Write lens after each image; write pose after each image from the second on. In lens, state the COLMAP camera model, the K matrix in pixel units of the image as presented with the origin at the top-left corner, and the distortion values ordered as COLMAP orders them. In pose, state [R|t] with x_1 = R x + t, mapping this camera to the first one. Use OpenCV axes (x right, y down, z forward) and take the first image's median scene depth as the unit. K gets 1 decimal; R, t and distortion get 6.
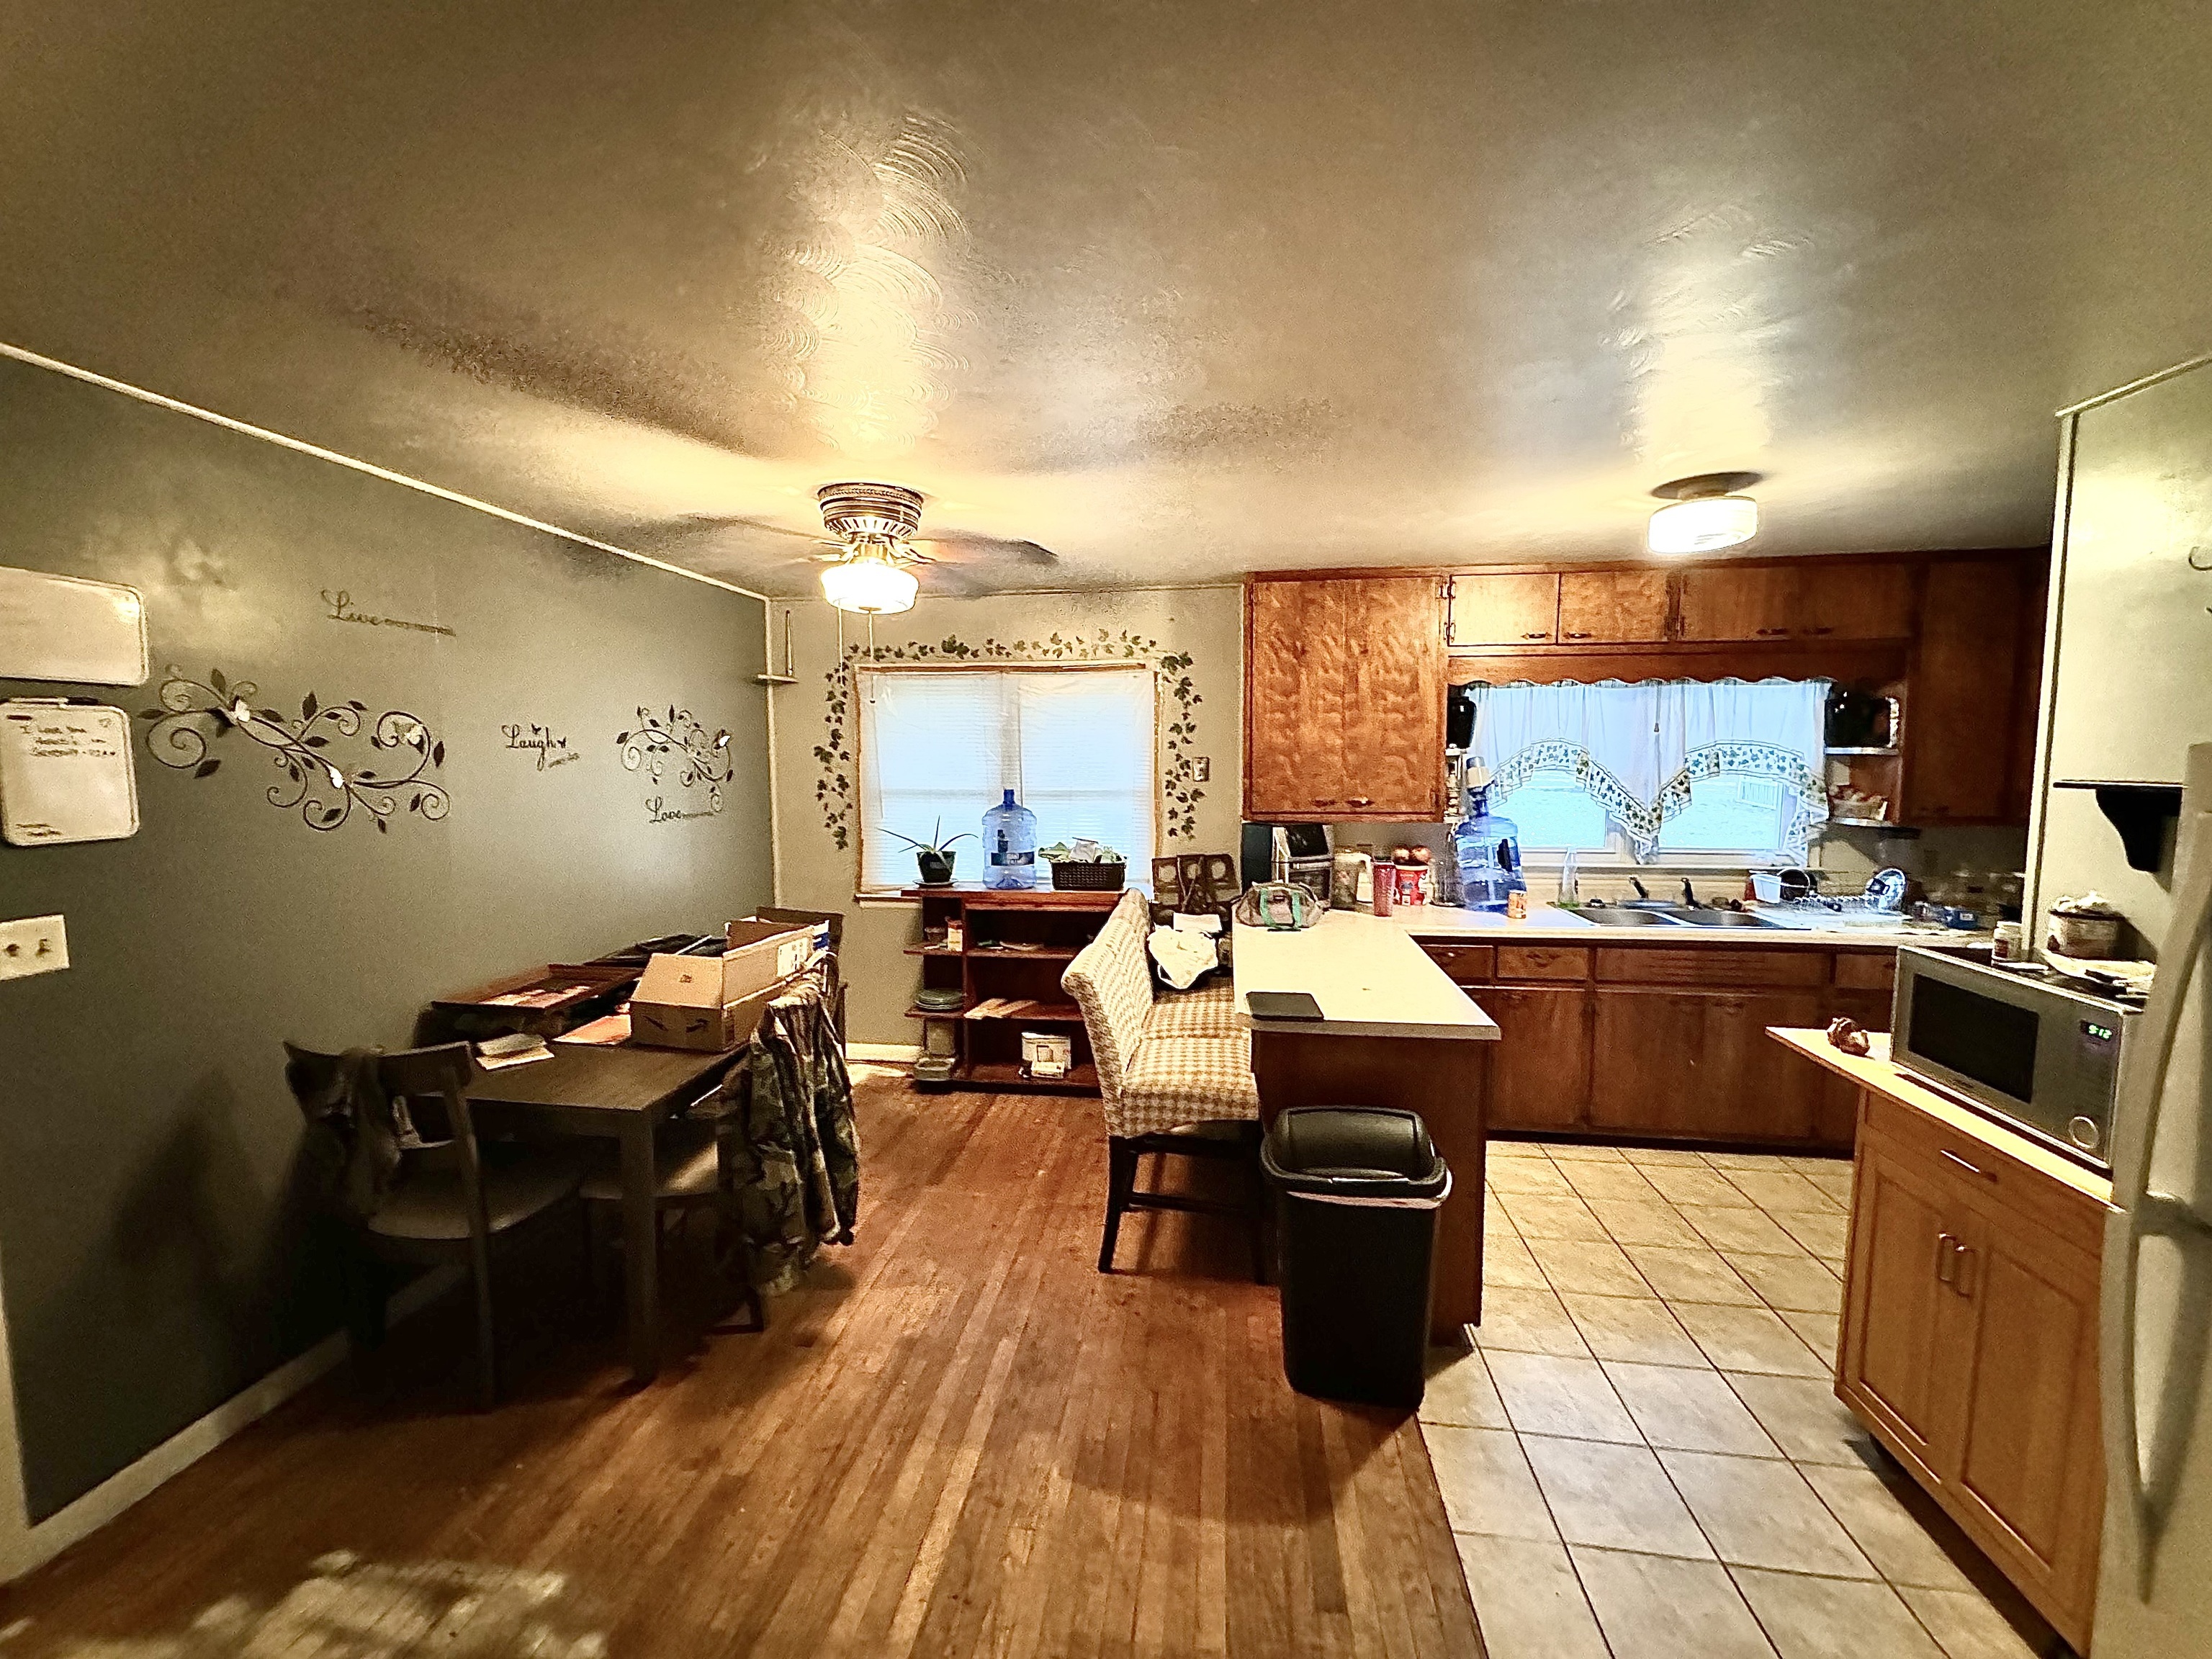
lens RADIAL K [[878.1, 0, 1100.3], [0, 878.1, 818.6], [0, 0, 1]] dist [-0.004016, -0.000460]
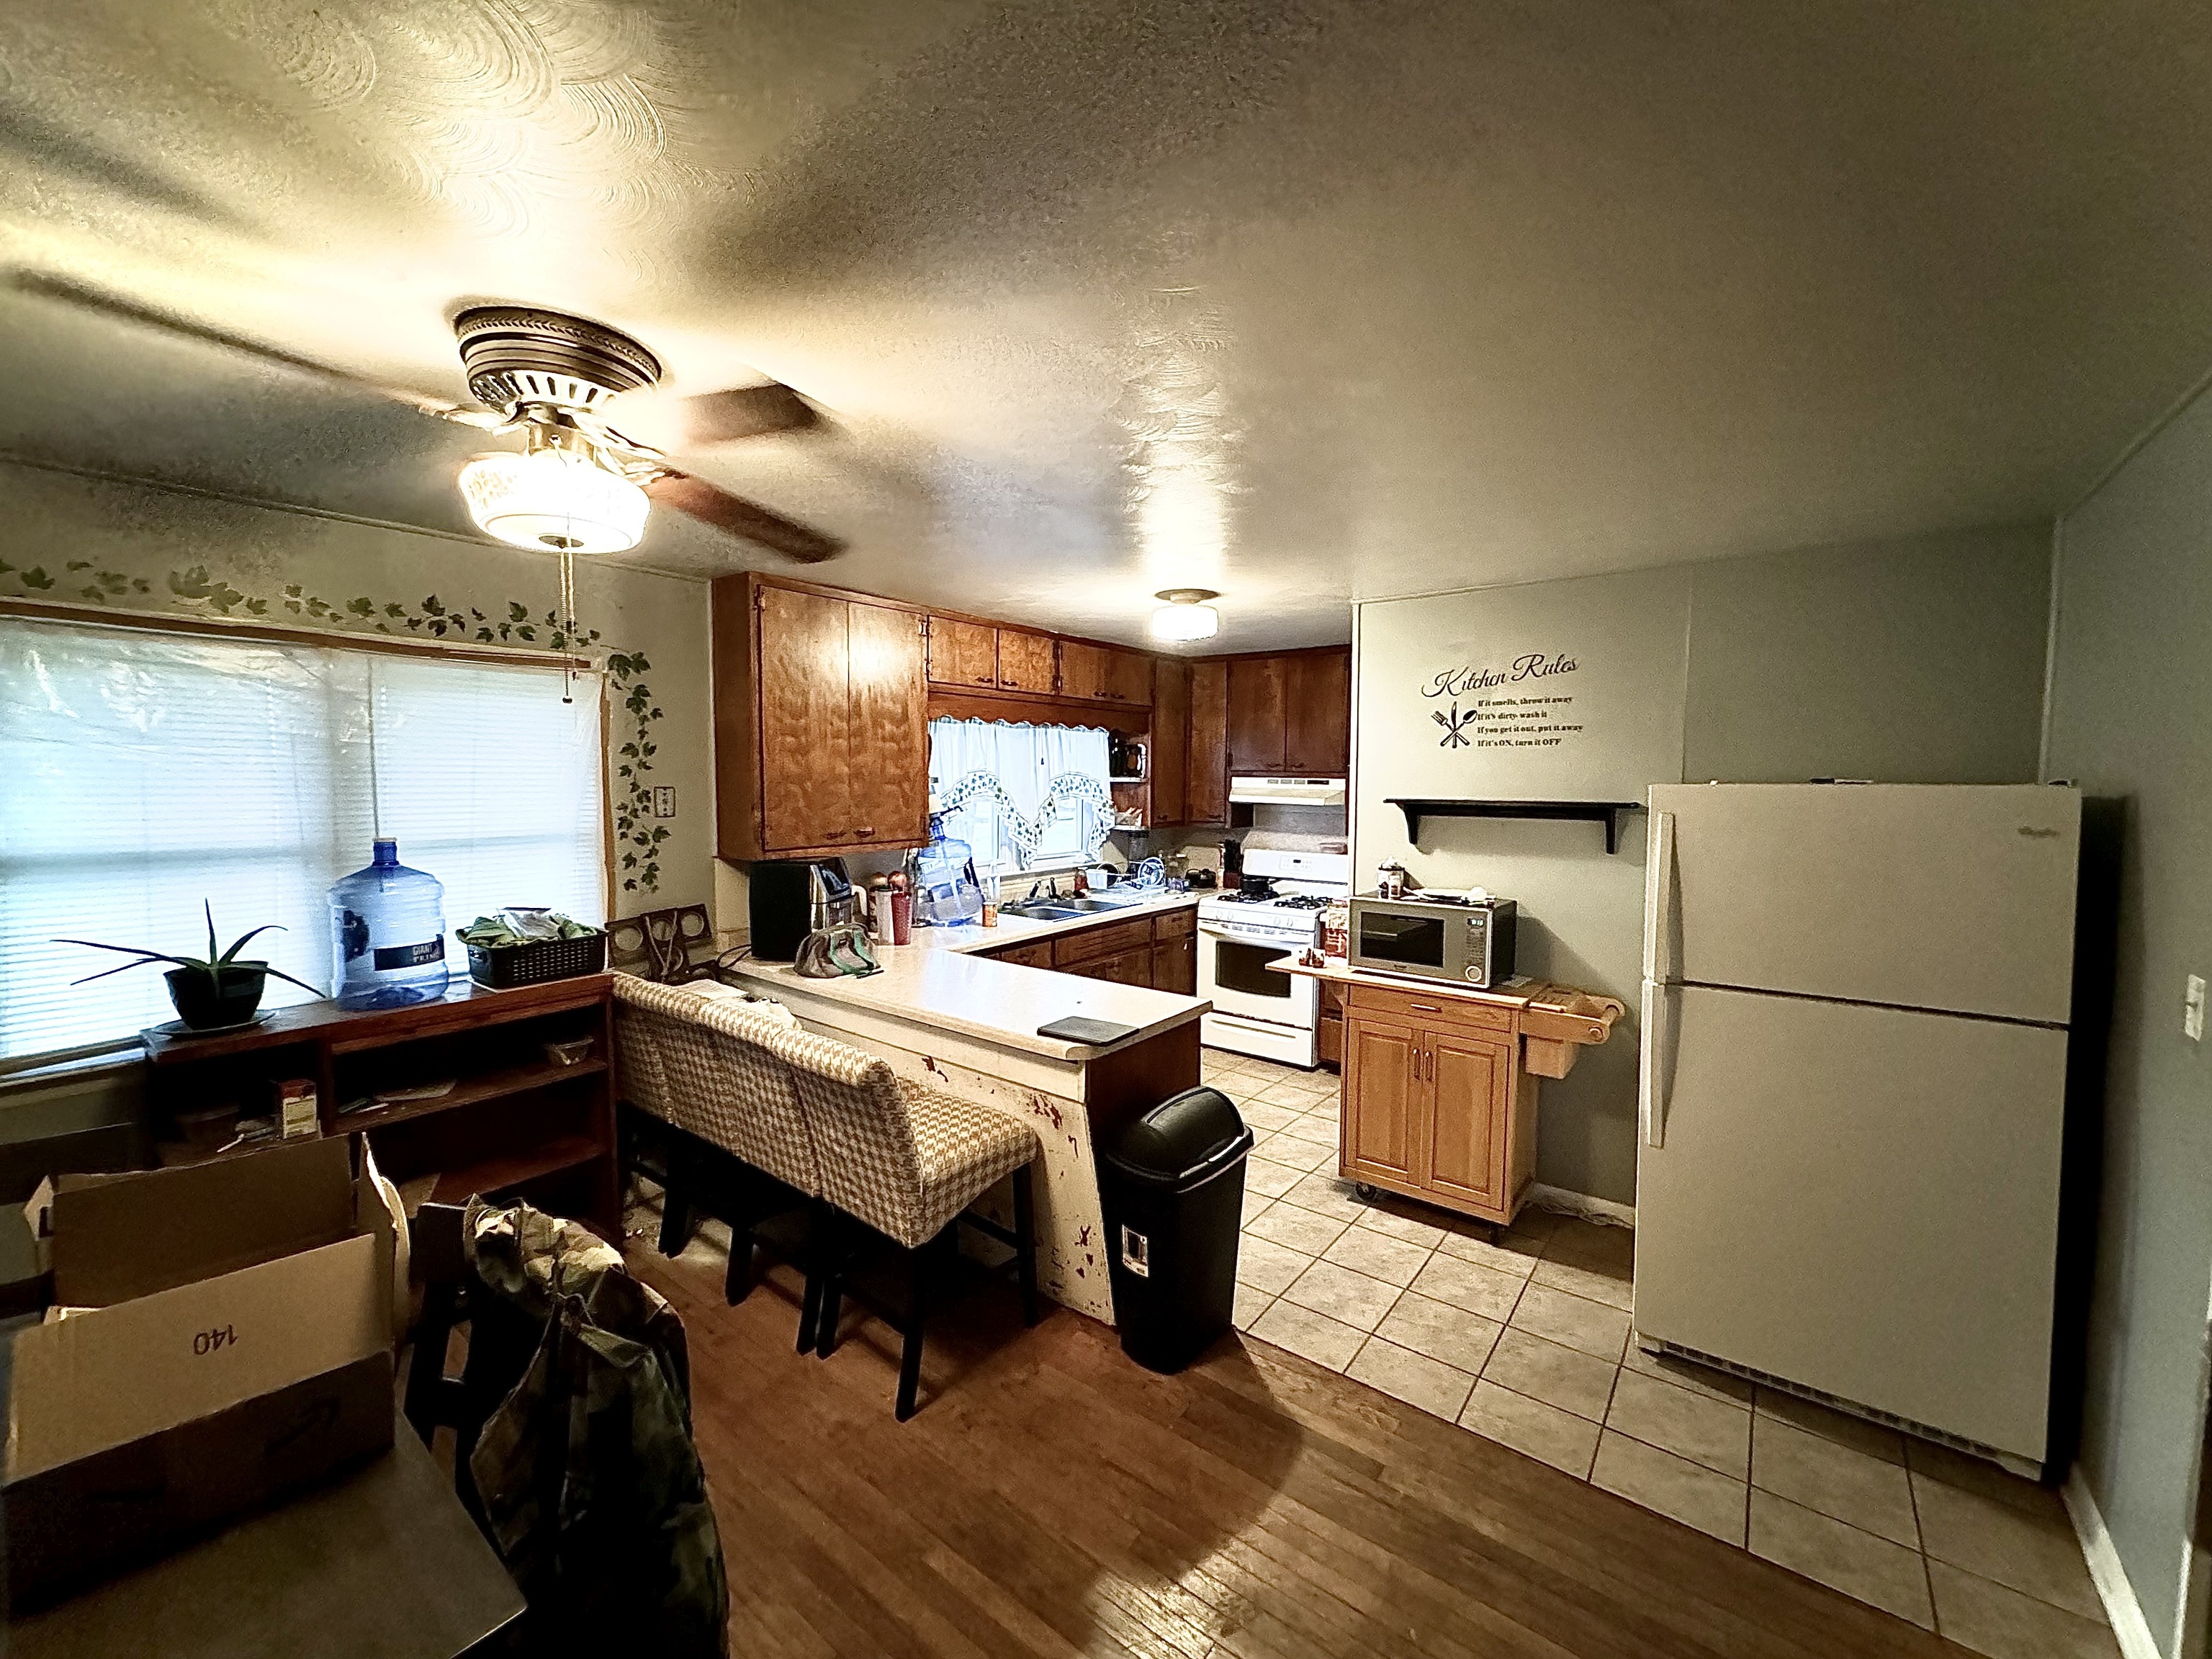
lens RADIAL K [[878.1, 0, 1100.3], [0, 878.1, 818.6], [0, 0, 1]] dist [-0.004016, -0.000460]
pose [[0.493363, -0.038479, 0.868972, -0.419050], [0.060824, 0.998102, 0.009664, -0.027117], [-0.867694, 0.048086, 0.494767, 0.291550]]
